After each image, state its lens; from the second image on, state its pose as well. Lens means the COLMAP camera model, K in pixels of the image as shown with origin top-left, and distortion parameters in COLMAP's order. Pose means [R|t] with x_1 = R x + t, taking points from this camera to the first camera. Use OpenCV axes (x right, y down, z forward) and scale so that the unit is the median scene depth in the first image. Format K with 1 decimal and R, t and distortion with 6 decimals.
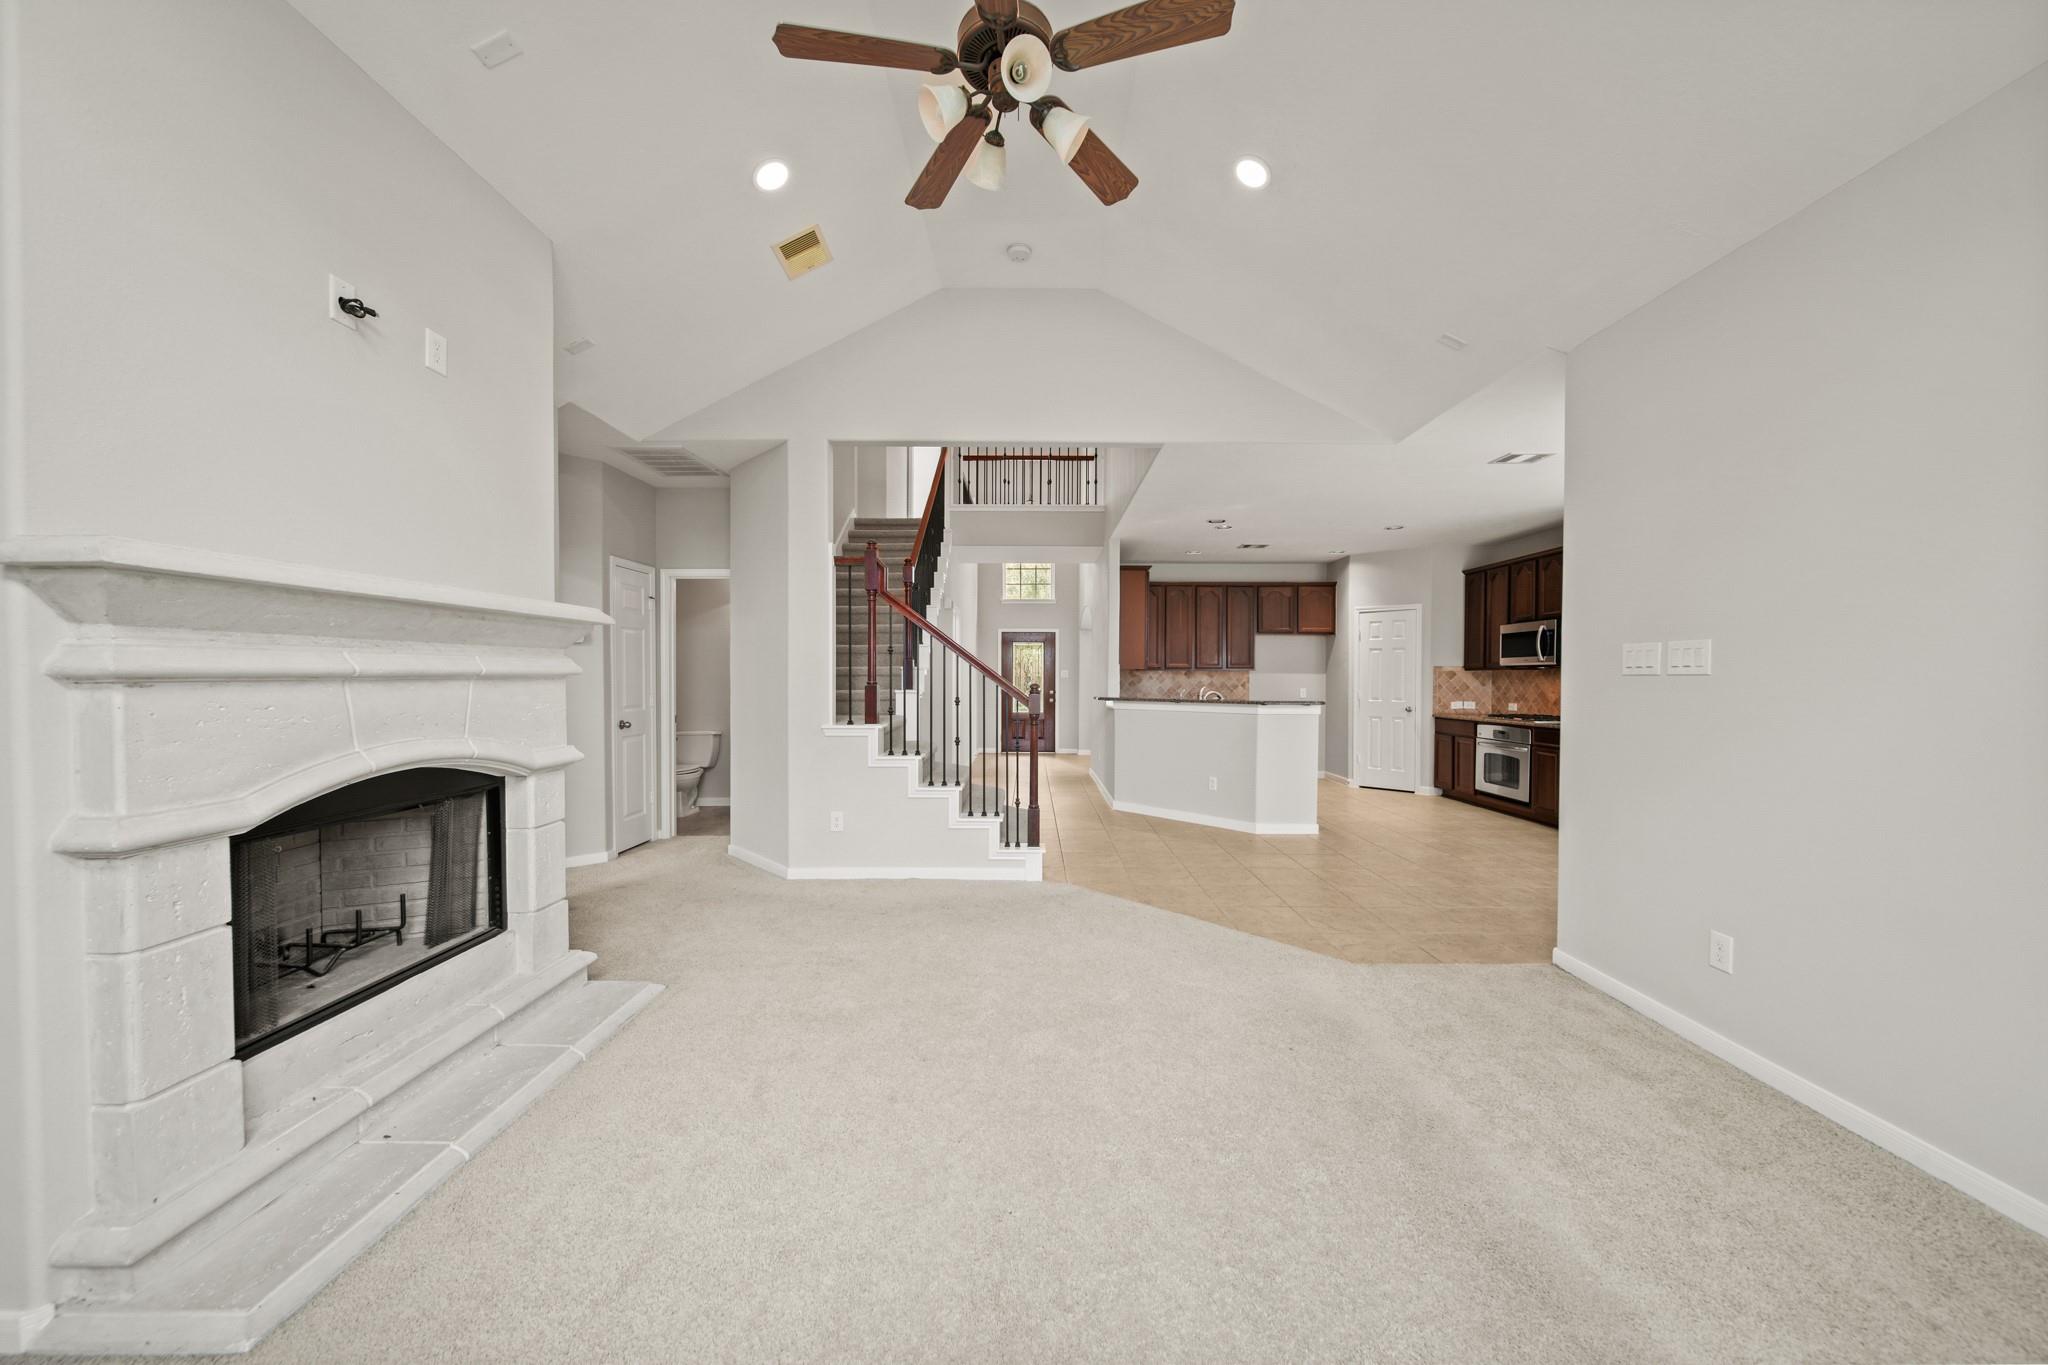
lens RADIAL K [[717.8, 0, 1026.9], [0, 717.8, 685.3], [0, 0, 1]] dist [-0.001162, -0.000230]
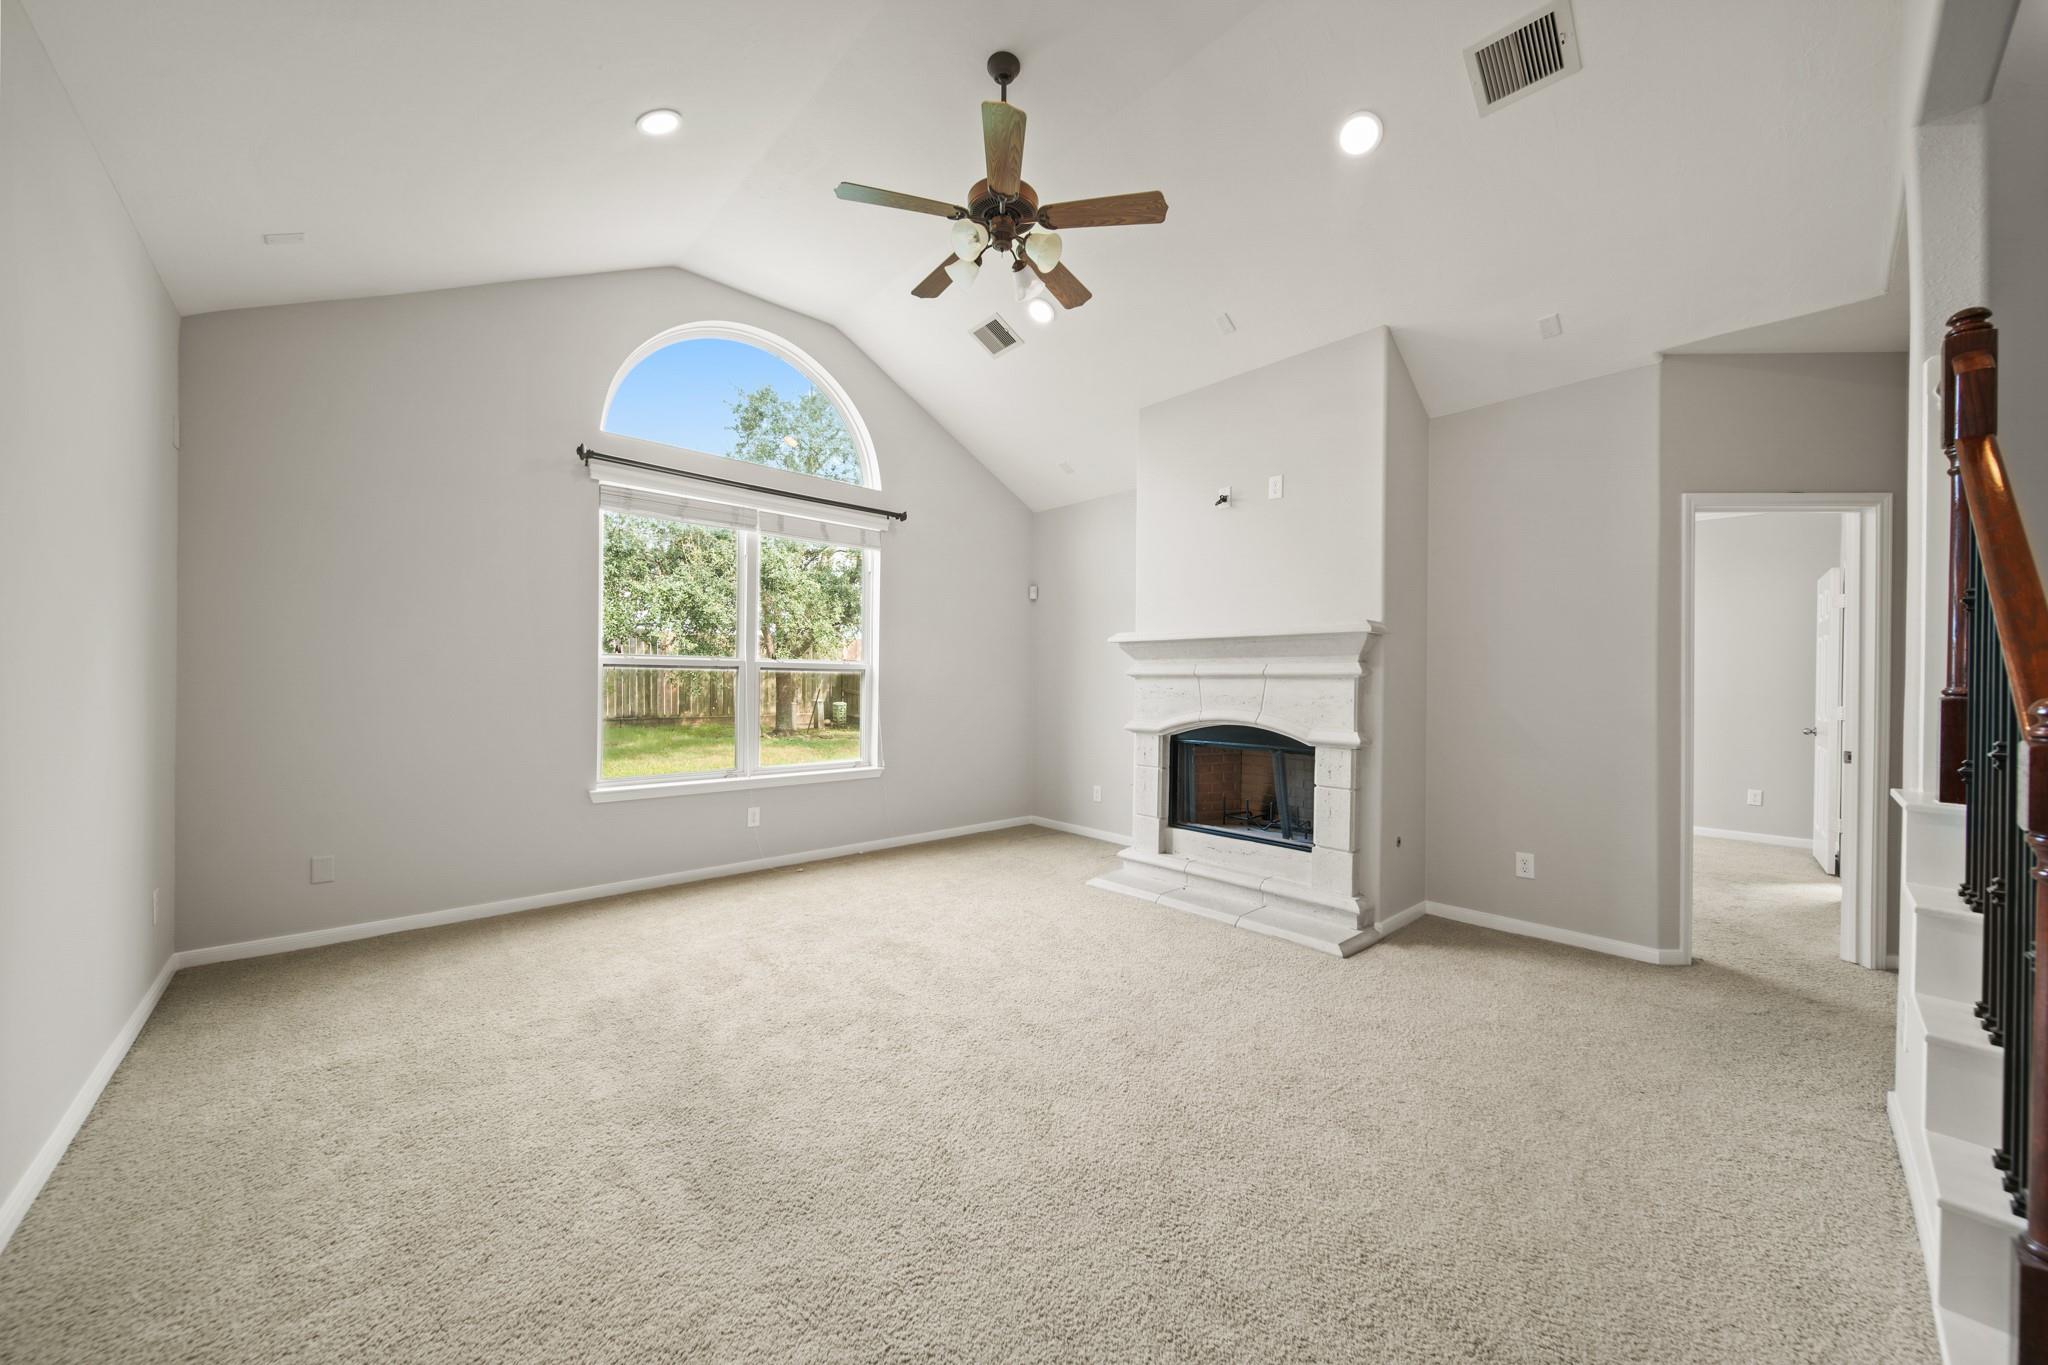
lens RADIAL K [[722.3, 0, 1024.0], [0, 722.3, 682.5], [0, 0, 1]] dist [-0.000095, -0.001645]
pose [[-0.731236, -0.013009, -0.682001, 0.274062], [-0.023642, 0.999701, 0.006280, 0.001711], [0.681715, 0.020716, -0.731325, 0.648097]]
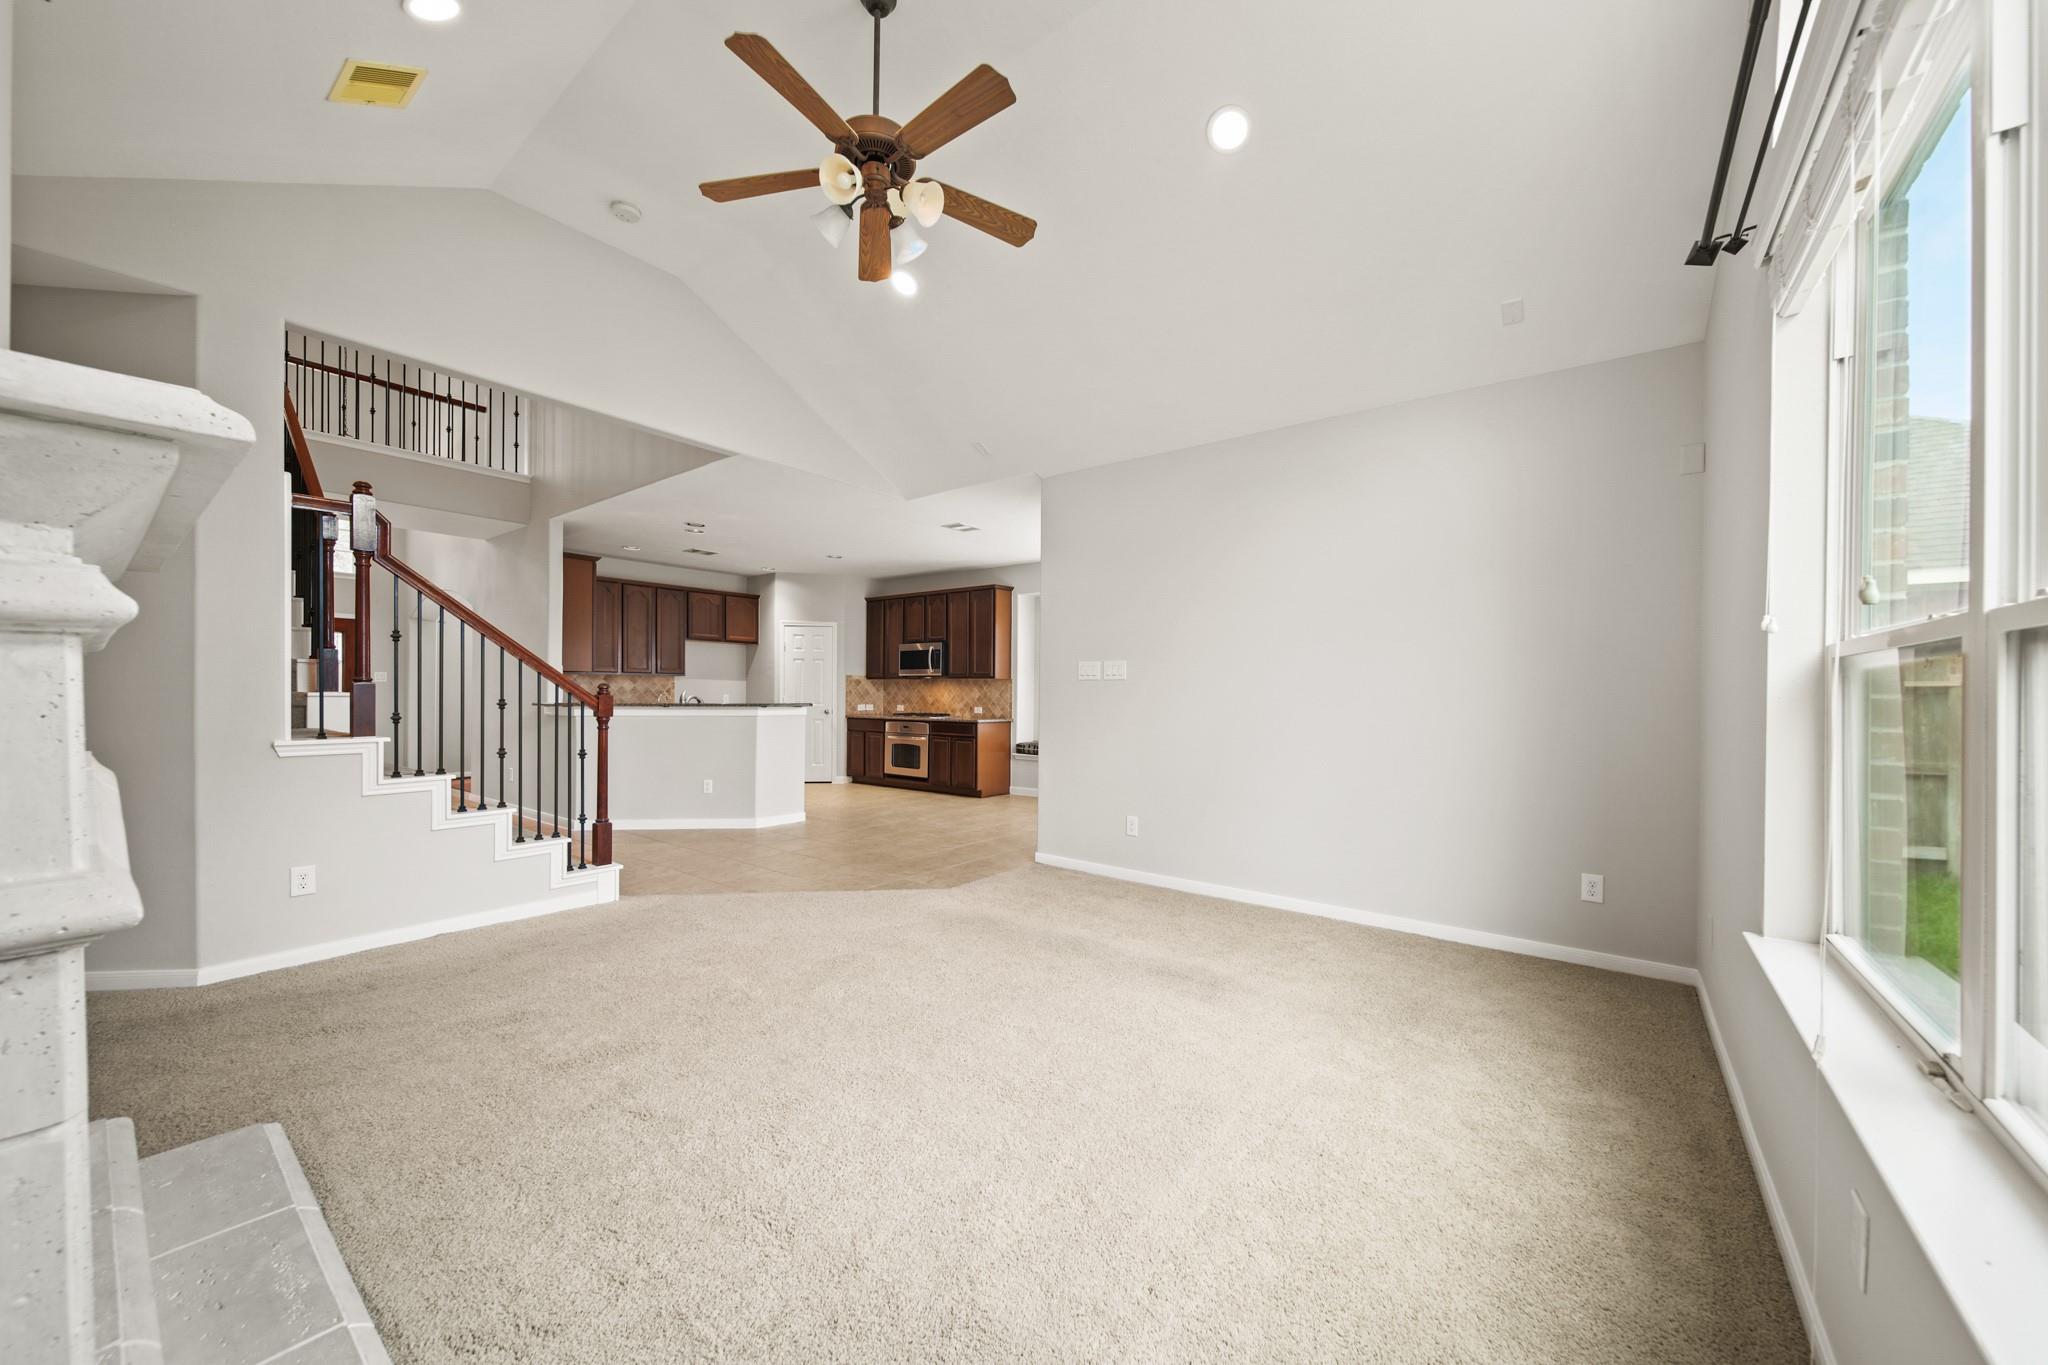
lens RADIAL K [[737.8, 0, 1029.6], [0, 737.8, 696.3], [0, 0, 1]] dist [-0.000570, -0.000242]
pose [[0.605349, -0.001992, 0.795957, -0.277339], [0.002172, 0.999997, 0.000851, 0.009905], [-0.795957, 0.001214, 0.605352, 0.012473]]
